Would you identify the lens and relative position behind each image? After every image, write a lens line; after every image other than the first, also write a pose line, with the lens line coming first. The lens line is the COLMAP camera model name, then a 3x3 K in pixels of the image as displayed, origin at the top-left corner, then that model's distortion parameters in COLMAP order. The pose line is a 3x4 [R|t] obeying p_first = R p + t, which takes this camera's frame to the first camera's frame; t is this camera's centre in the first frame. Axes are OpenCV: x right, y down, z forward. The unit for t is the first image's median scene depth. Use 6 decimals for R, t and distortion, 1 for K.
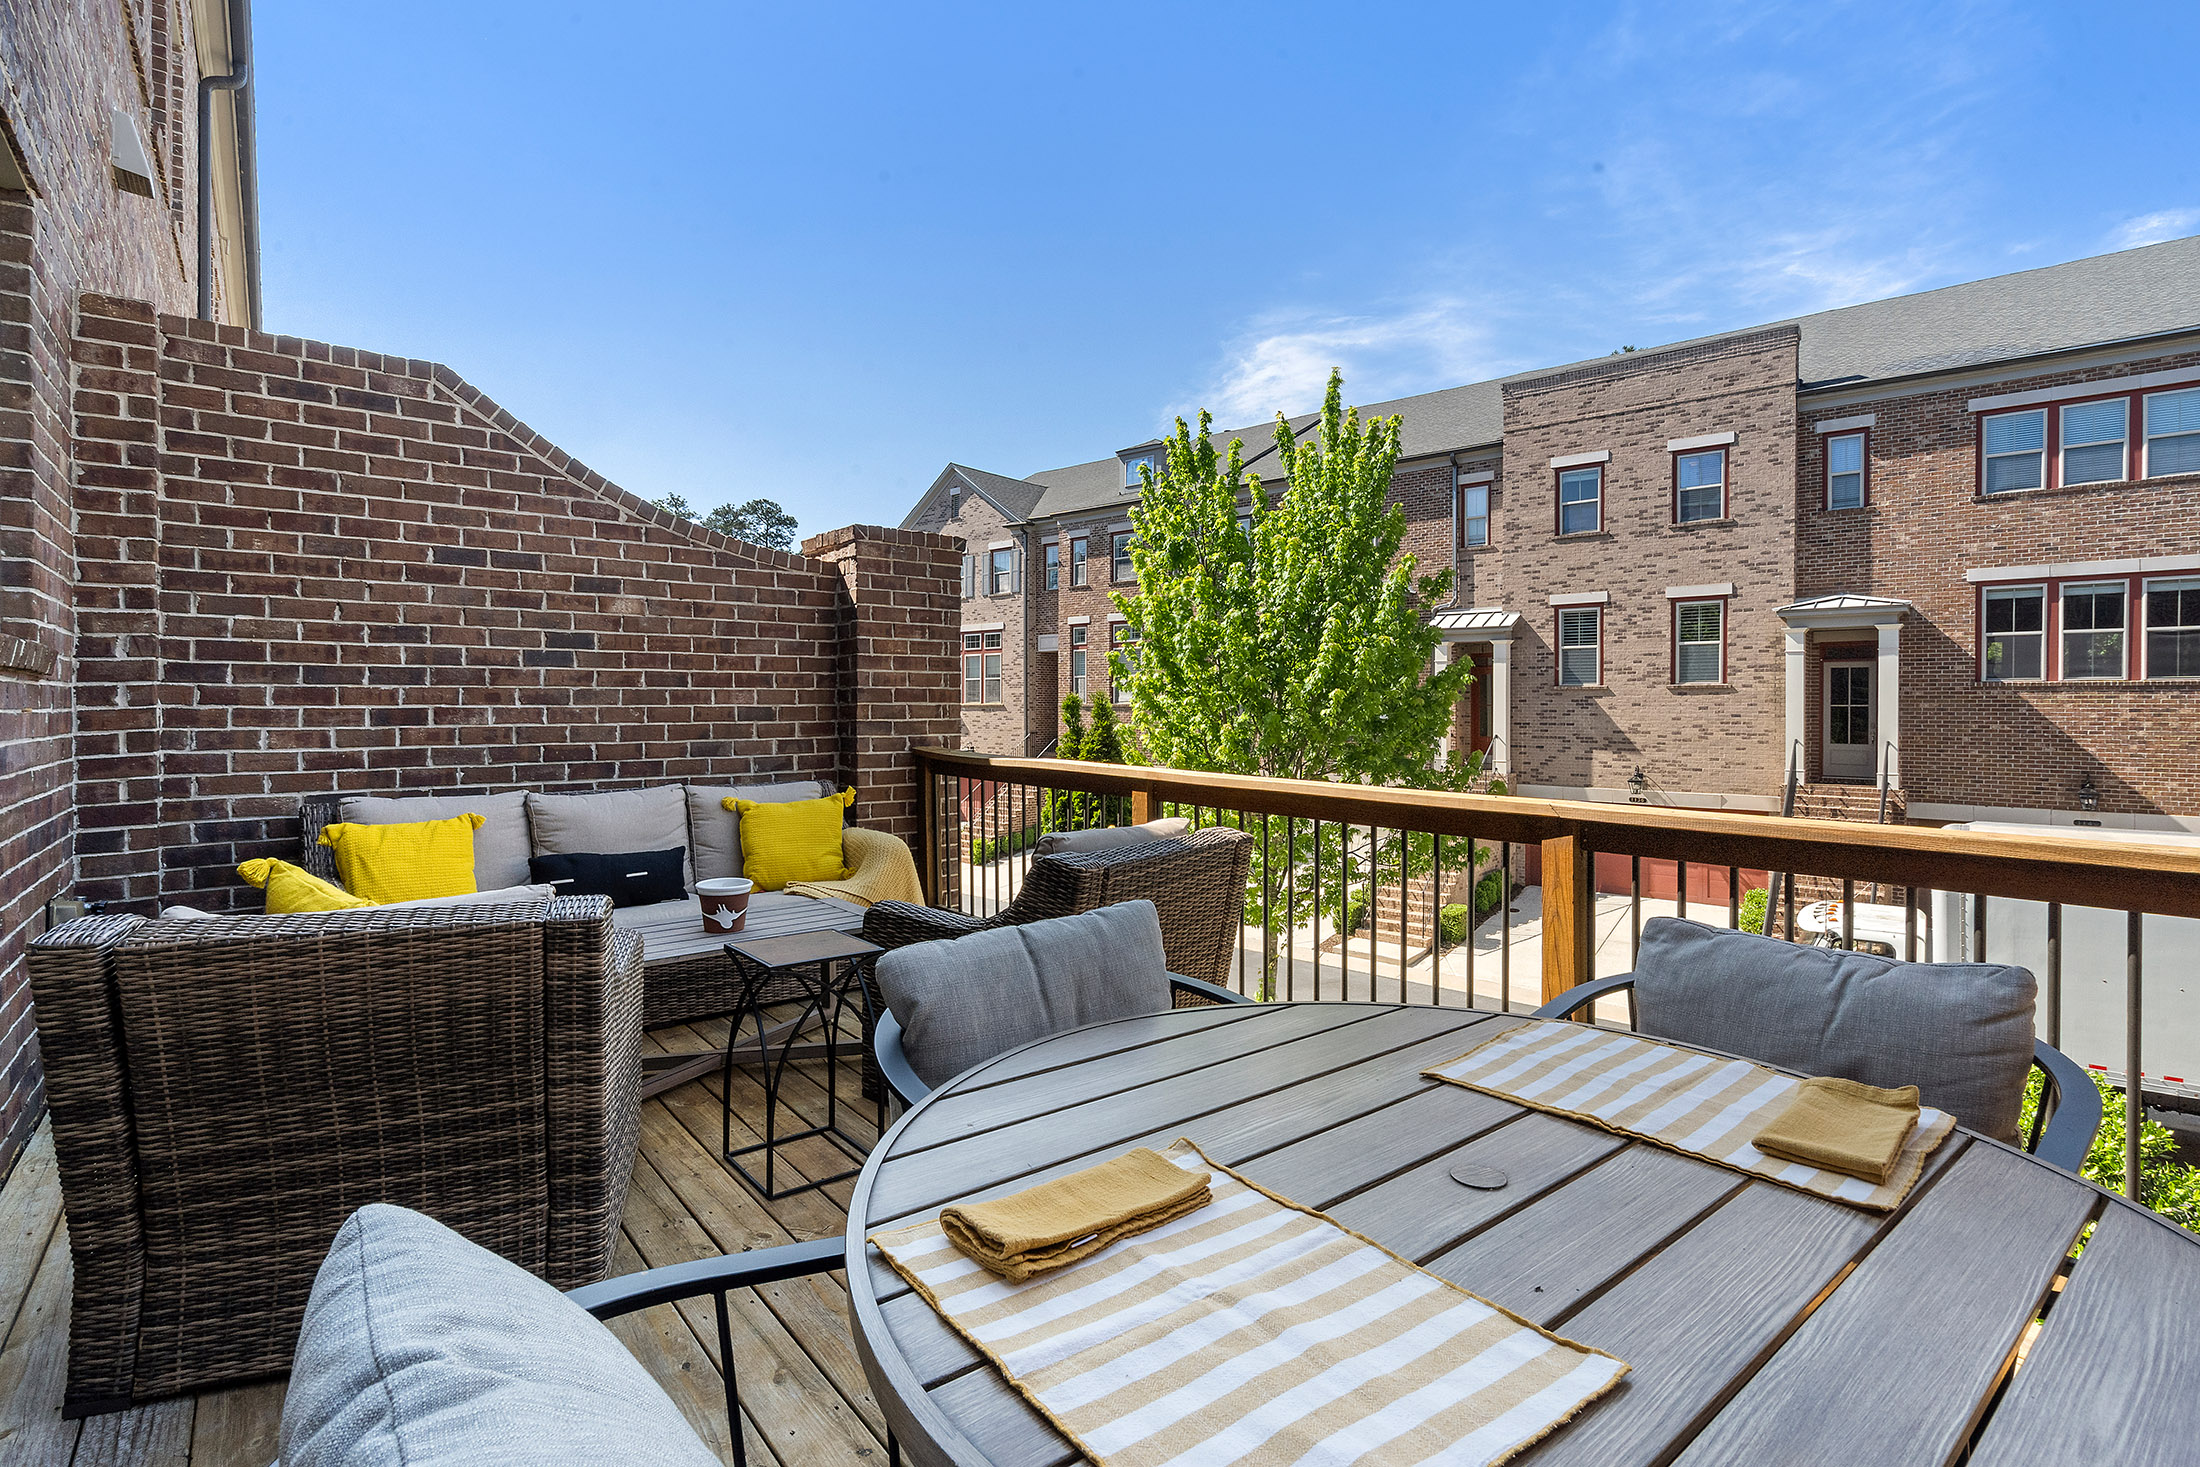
lens RADIAL K [[1010.3, 0, 1075.0], [0, 1010.3, 702.7], [0, 0, 1]] dist [-0.004773, 0.000548]
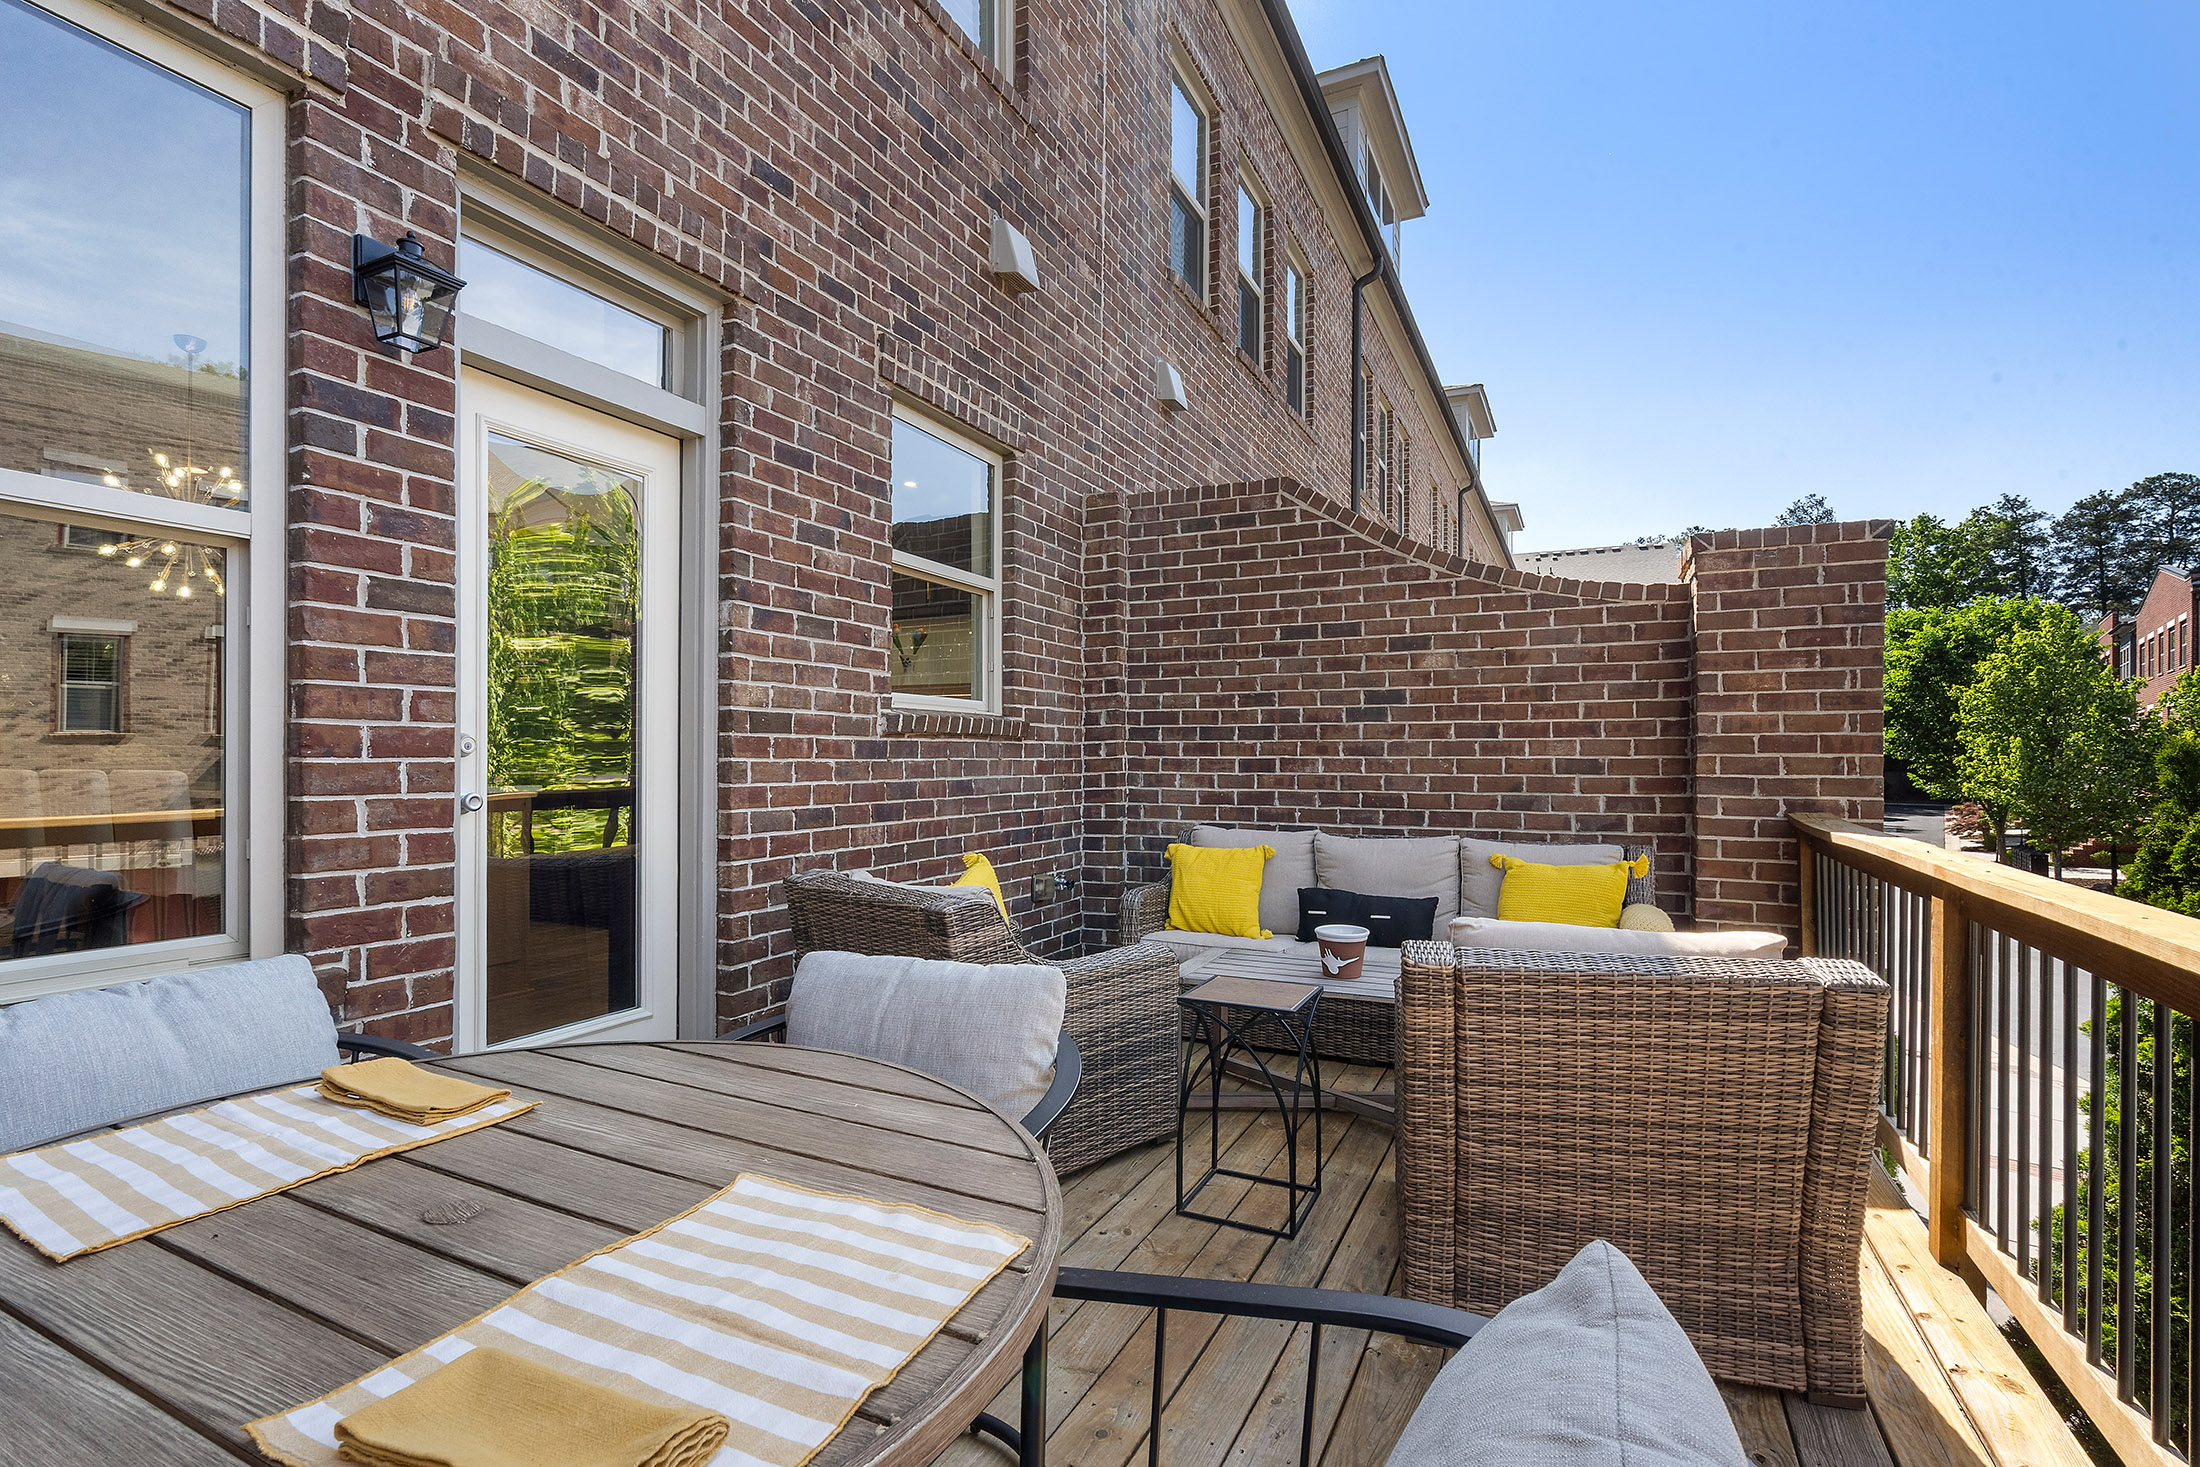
lens RADIAL K [[1010.3, 0, 1097.6], [0, 1010.3, 750.6], [0, 0, 1]] dist [-0.004773, 0.000548]
pose [[0.436442, -0.004442, -0.899722, 0.361320], [-0.000315, 0.999987, -0.005090, 0.001905], [0.899732, 0.002505, 0.436435, 0.256871]]
